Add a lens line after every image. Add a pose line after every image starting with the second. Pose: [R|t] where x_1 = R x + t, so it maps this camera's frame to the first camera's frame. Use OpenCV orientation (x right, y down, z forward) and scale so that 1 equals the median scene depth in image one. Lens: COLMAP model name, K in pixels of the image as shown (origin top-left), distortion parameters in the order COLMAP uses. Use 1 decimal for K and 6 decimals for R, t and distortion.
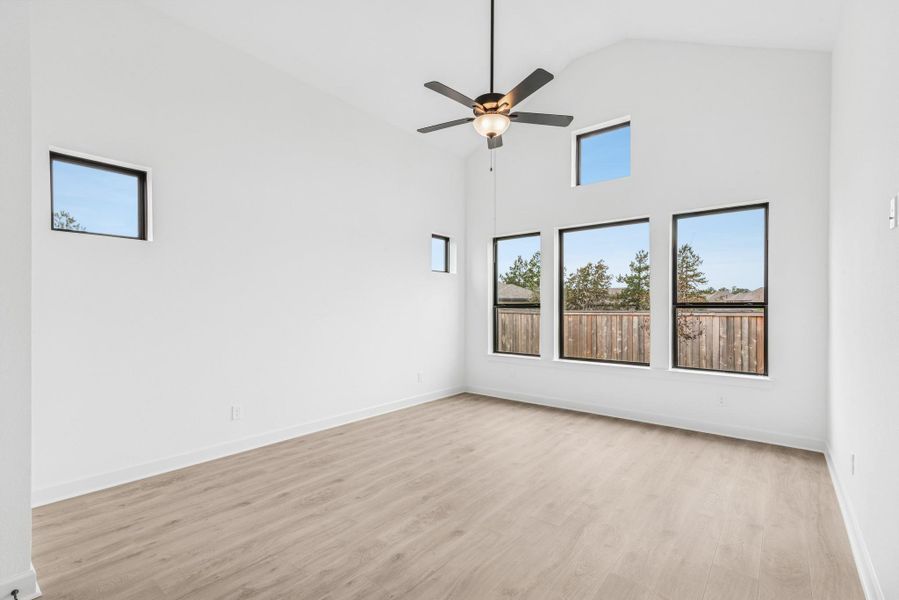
lens RADIAL K [[408.1, 0, 444.4], [0, 408.1, 306.9], [0, 0, 1]] dist [0.016767, 0.000125]
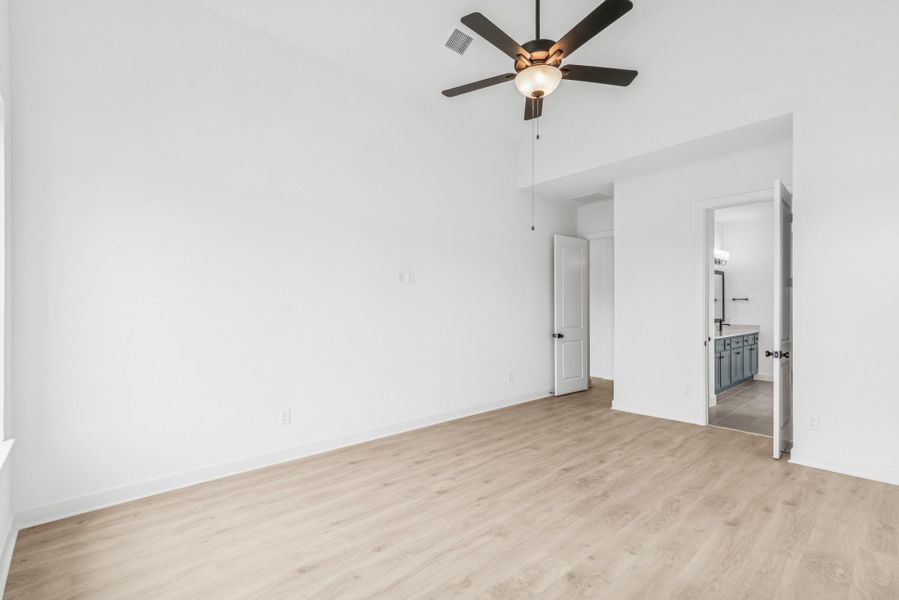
lens RADIAL K [[414.1, 0, 449.8], [0, 414.1, 309.9], [0, 0, 1]] dist [0.013839, 0.000071]
pose [[-0.990535, -0.000134, 0.137257, 0.129729], [-0.000144, 1.000000, -0.000069, 0.002769], [-0.137257, -0.000088, -0.990535, 1.371547]]
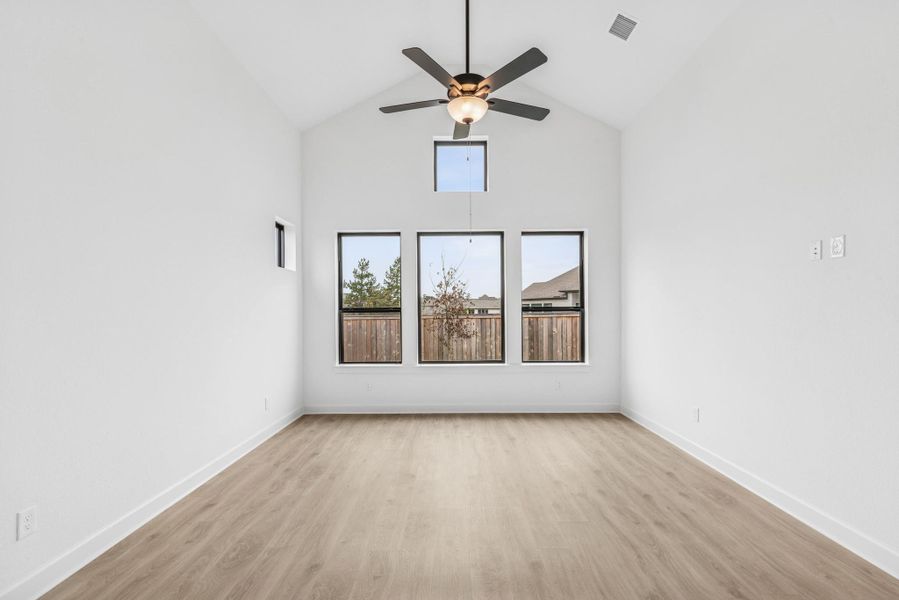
lens RADIAL K [[414.1, 0, 449.8], [0, 414.1, 309.9], [0, 0, 1]] dist [0.013839, 0.000071]
pose [[0.773257, -0.002616, 0.634087, -0.377027], [0.005623, 0.999980, -0.002733, 0.000742], [-0.634068, 0.005679, 0.773257, 0.234773]]
